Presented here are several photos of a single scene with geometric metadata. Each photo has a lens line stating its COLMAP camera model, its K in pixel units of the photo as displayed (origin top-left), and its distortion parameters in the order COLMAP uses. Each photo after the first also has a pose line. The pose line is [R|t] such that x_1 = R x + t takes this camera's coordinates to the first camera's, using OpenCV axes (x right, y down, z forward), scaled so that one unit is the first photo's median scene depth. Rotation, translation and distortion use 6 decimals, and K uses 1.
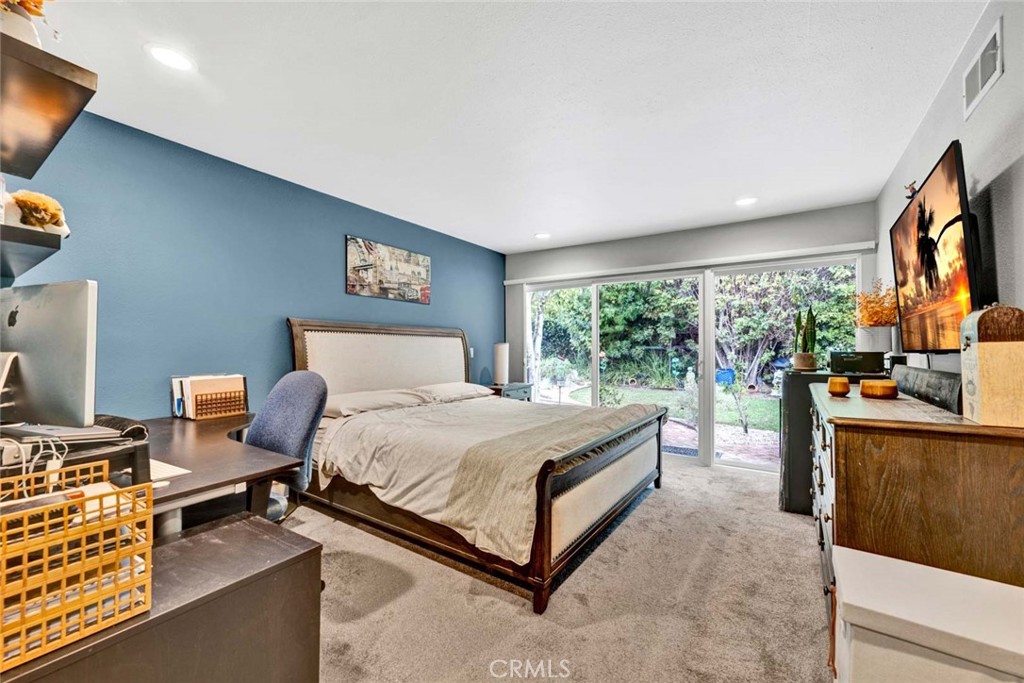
lens RADIAL K [[410.1, 0, 516.8], [0, 410.1, 343.7], [0, 0, 1]] dist [-0.002832, -0.000354]
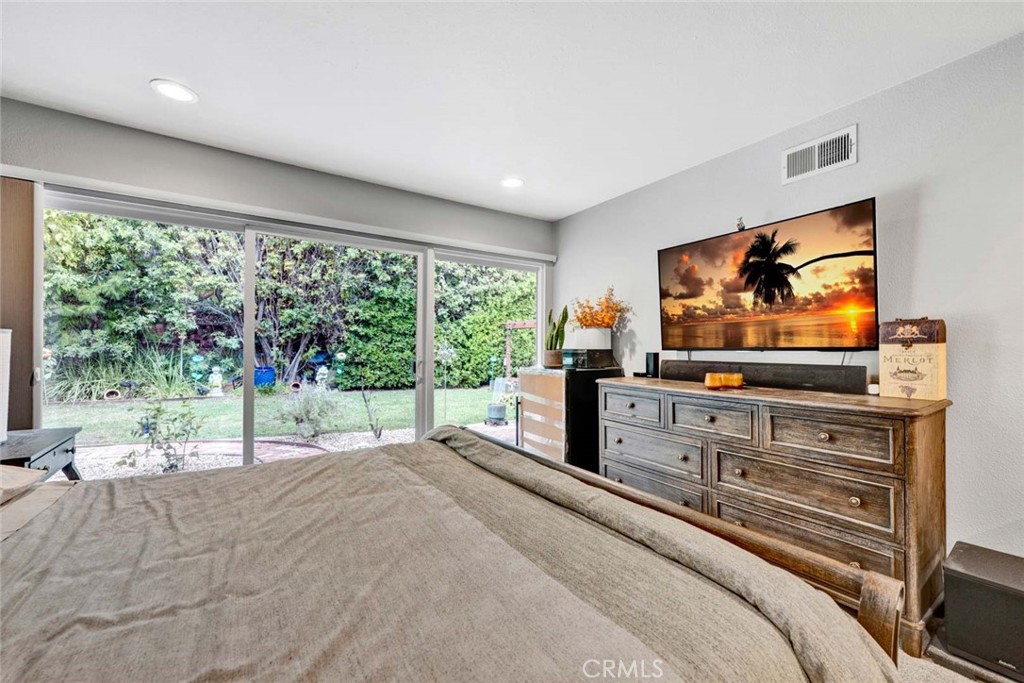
lens RADIAL K [[410.1, 0, 513.8], [0, 410.1, 341.2], [0, 0, 1]] dist [-0.002832, -0.000354]
pose [[0.382076, 0.010872, 0.924067, -0.081651], [-0.017300, 0.999840, -0.004611, 0.001697], [-0.923969, -0.014225, 0.382203, 0.197441]]
